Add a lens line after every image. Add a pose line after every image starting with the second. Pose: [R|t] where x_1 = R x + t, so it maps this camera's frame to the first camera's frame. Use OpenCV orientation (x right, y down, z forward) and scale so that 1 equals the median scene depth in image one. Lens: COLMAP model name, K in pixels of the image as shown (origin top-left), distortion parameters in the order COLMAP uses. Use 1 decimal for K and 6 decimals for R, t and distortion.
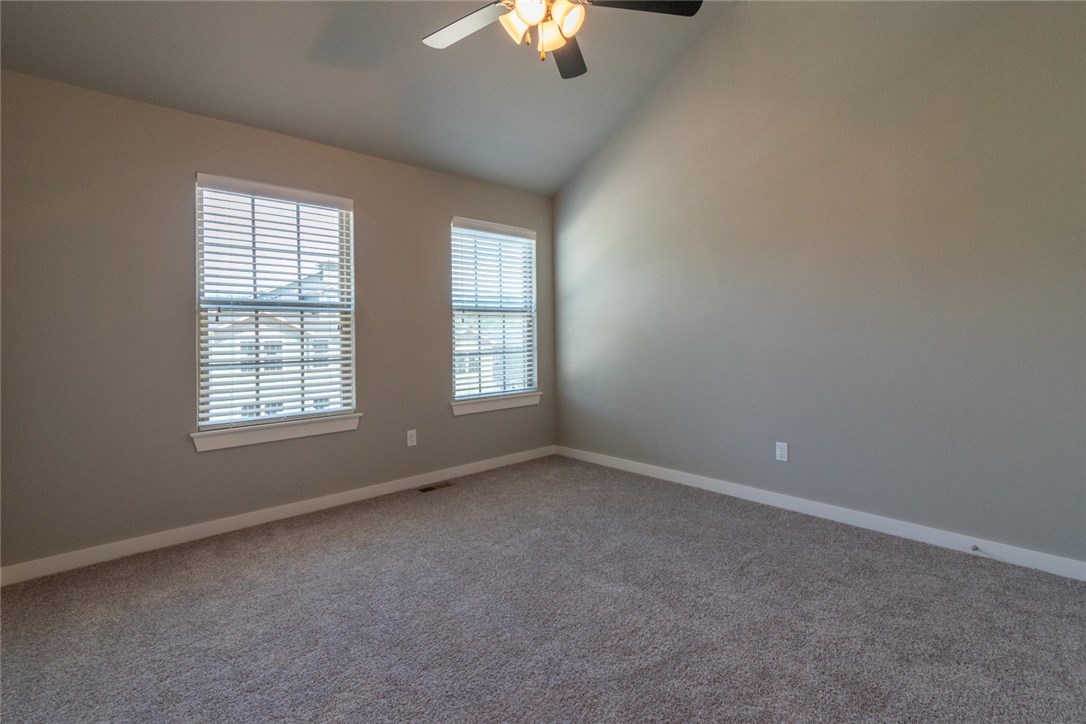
lens RADIAL K [[496.3, 0, 541.8], [0, 496.3, 360.9], [0, 0, 1]] dist [0.001206, -0.000211]
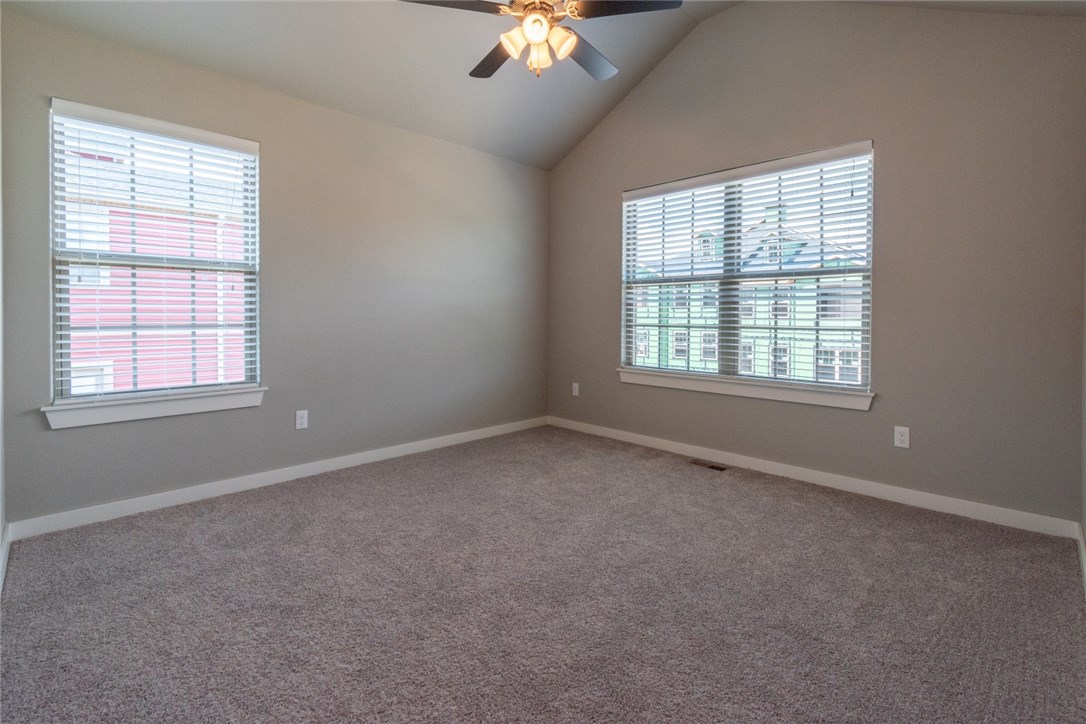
lens RADIAL K [[496.3, 0, 542.3], [0, 496.3, 359.2], [0, 0, 1]] dist [0.001206, -0.000211]
pose [[0.999376, 0.029341, 0.019646, 0.137754], [-0.030343, 0.998145, 0.052778, -0.008504], [-0.018061, -0.053341, 0.998413, 0.124544]]
